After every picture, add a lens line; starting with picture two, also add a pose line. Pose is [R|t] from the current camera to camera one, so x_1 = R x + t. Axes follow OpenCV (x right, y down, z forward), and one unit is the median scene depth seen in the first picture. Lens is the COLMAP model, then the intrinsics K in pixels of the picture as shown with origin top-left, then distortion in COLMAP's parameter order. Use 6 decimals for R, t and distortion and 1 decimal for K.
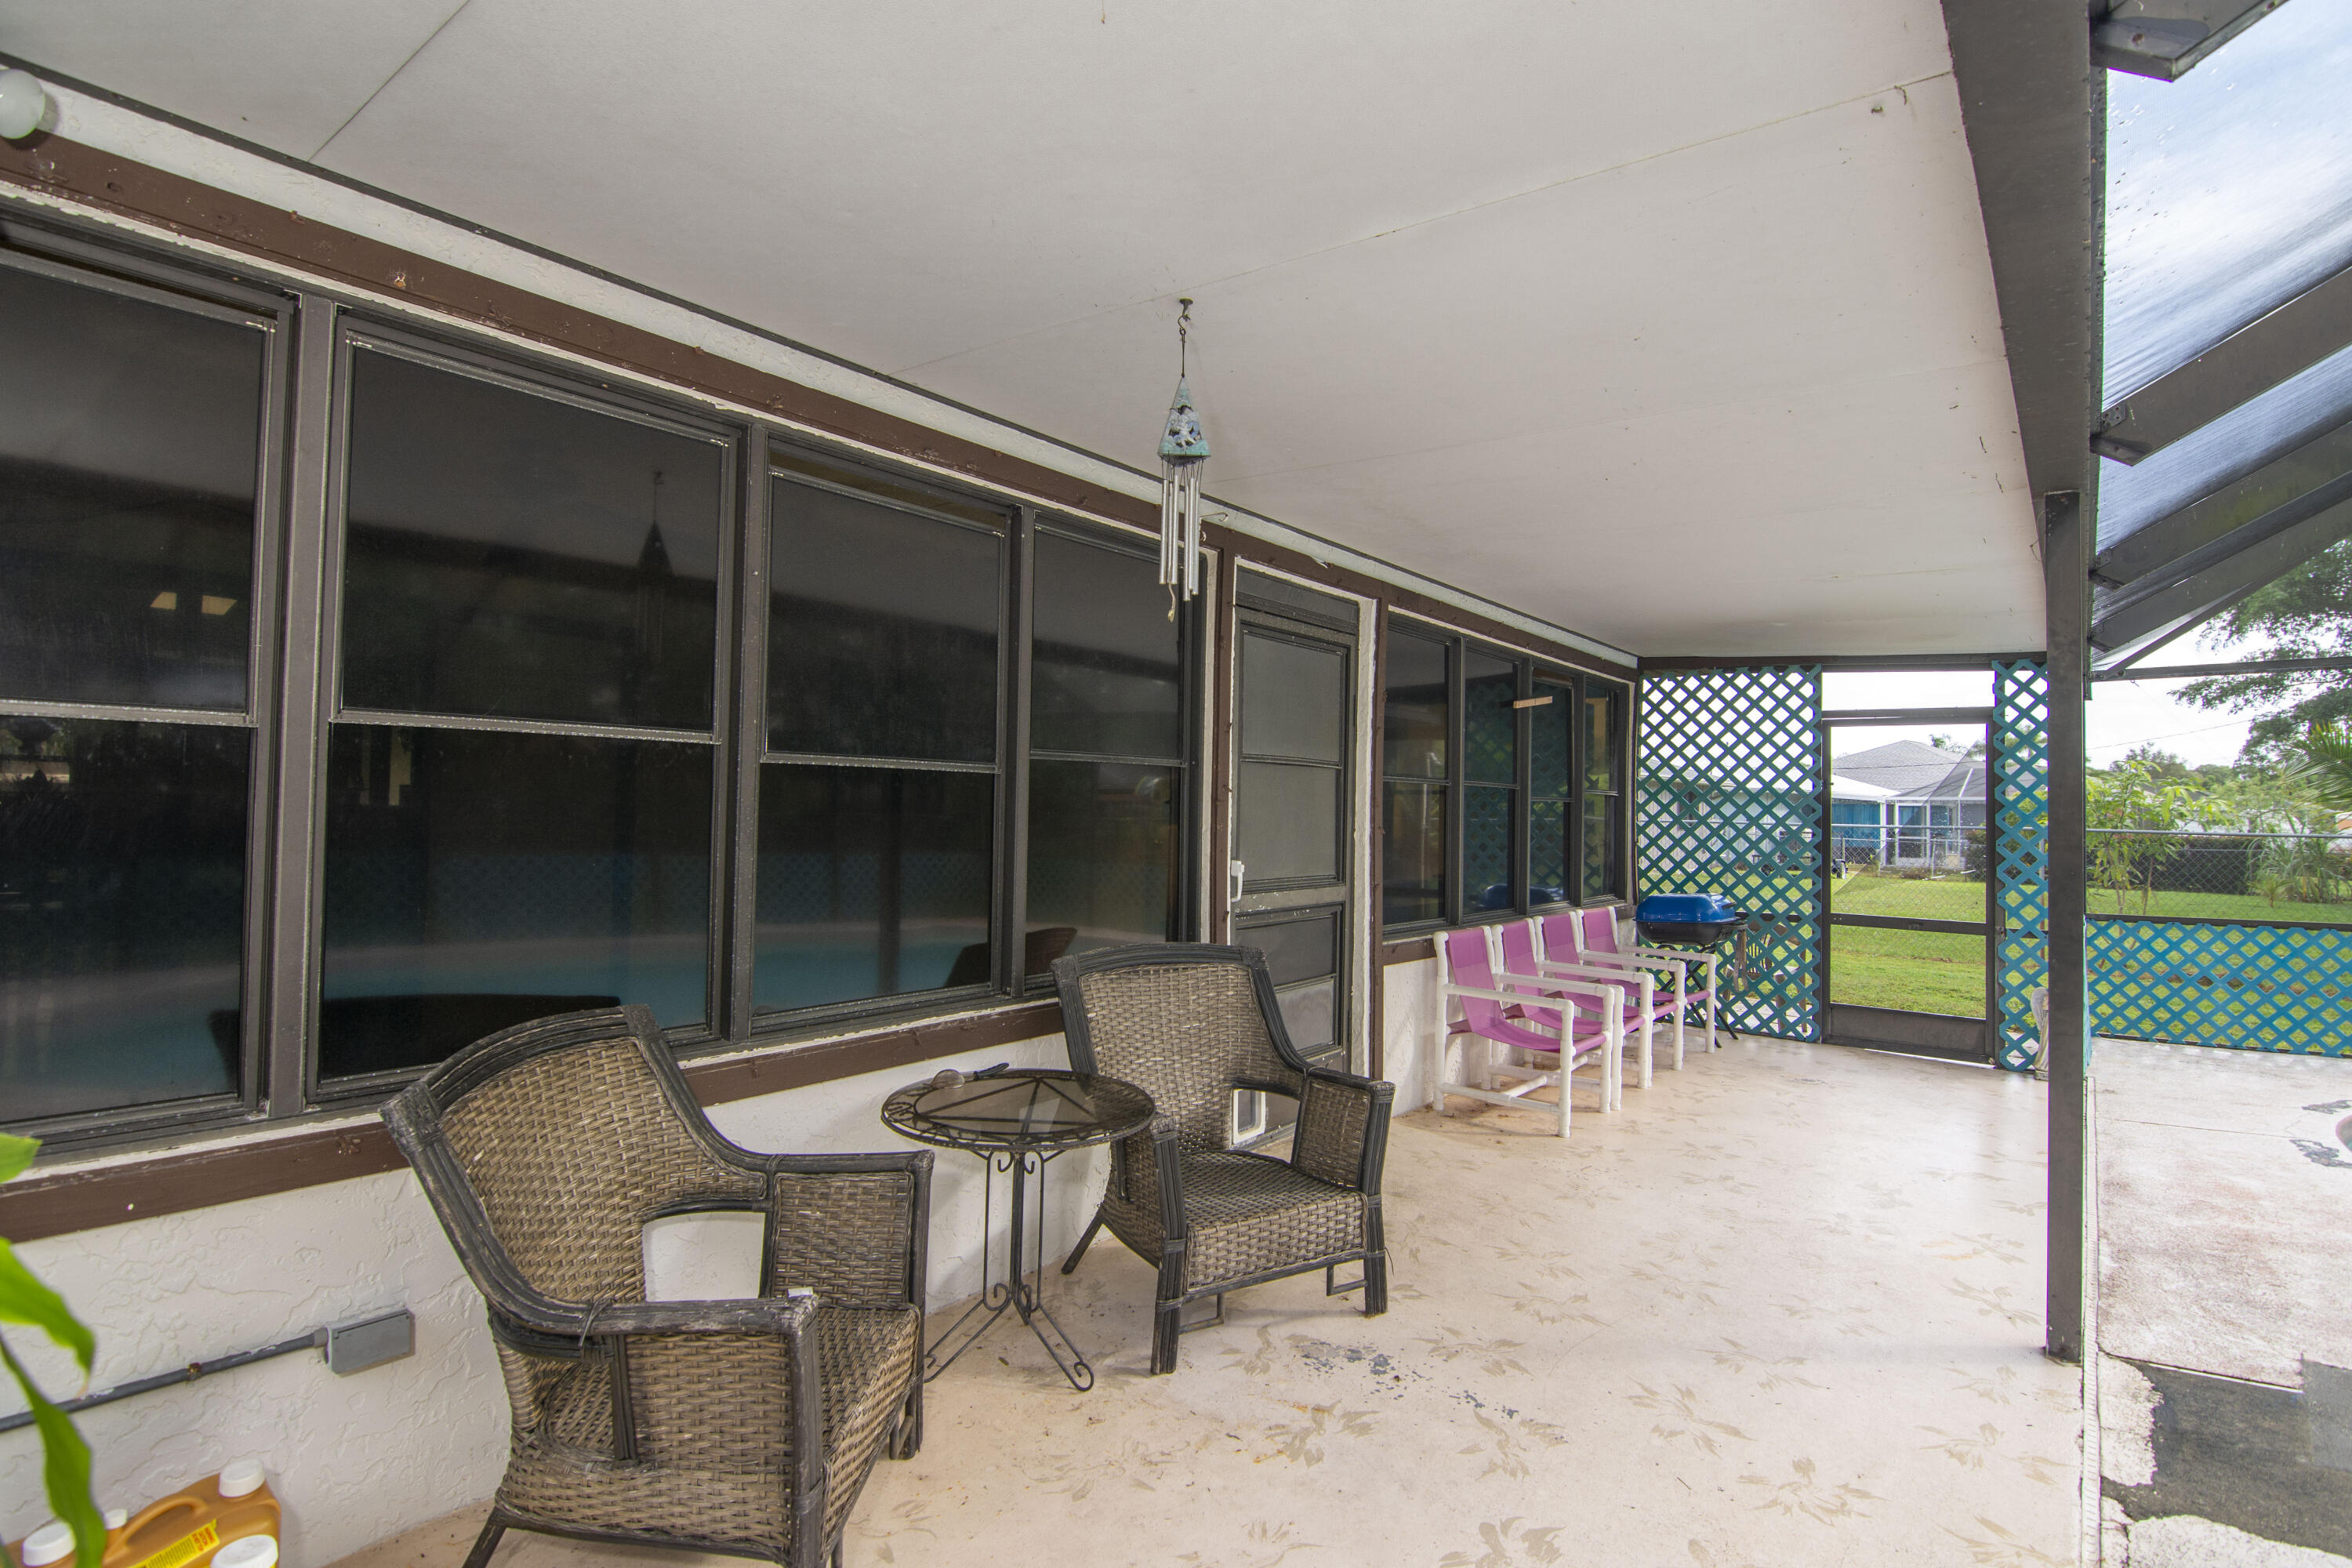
lens RADIAL K [[1141.7, 0, 1185.9], [0, 1141.7, 767.4], [0, 0, 1]] dist [-0.013747, -0.005584]
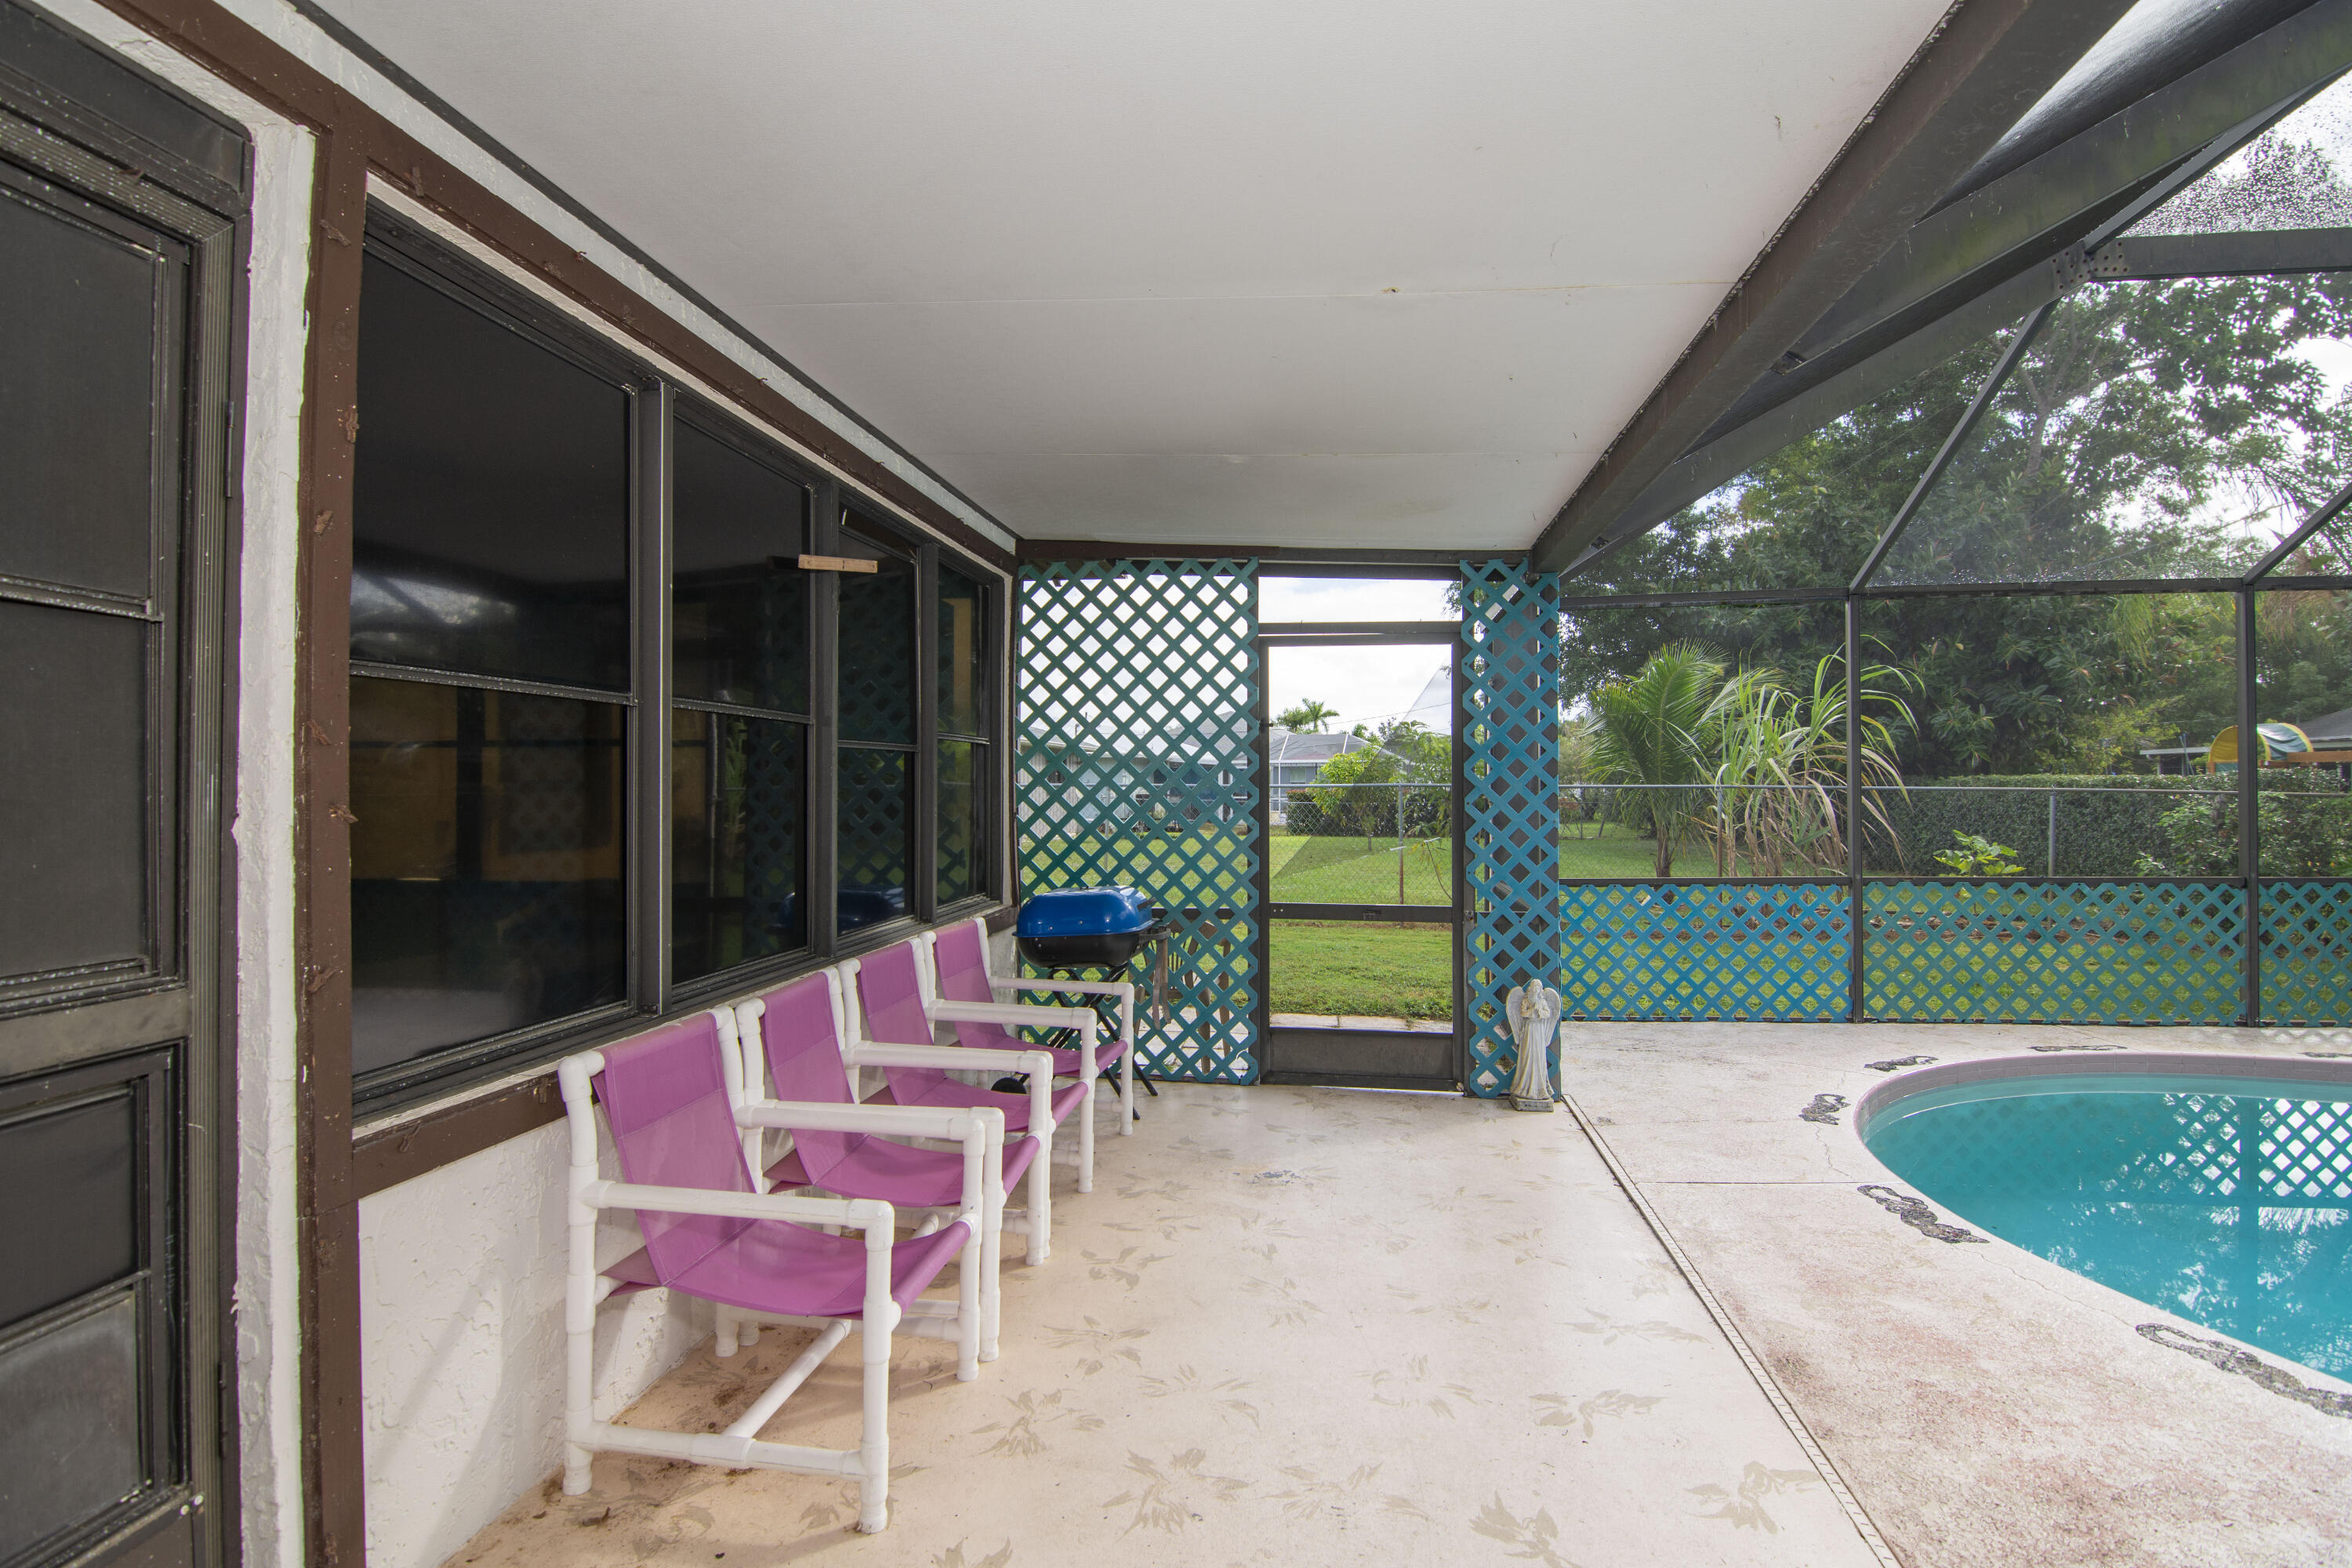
lens RADIAL K [[1141.7, 0, 1184.7], [0, 1141.7, 782.5], [0, 0, 1]] dist [-0.013747, -0.005584]
pose [[0.862030, -0.018976, 0.506501, 0.156544], [-0.000819, 0.999245, 0.038831, 0.023389], [-0.506856, -0.033889, 0.861364, 0.411288]]
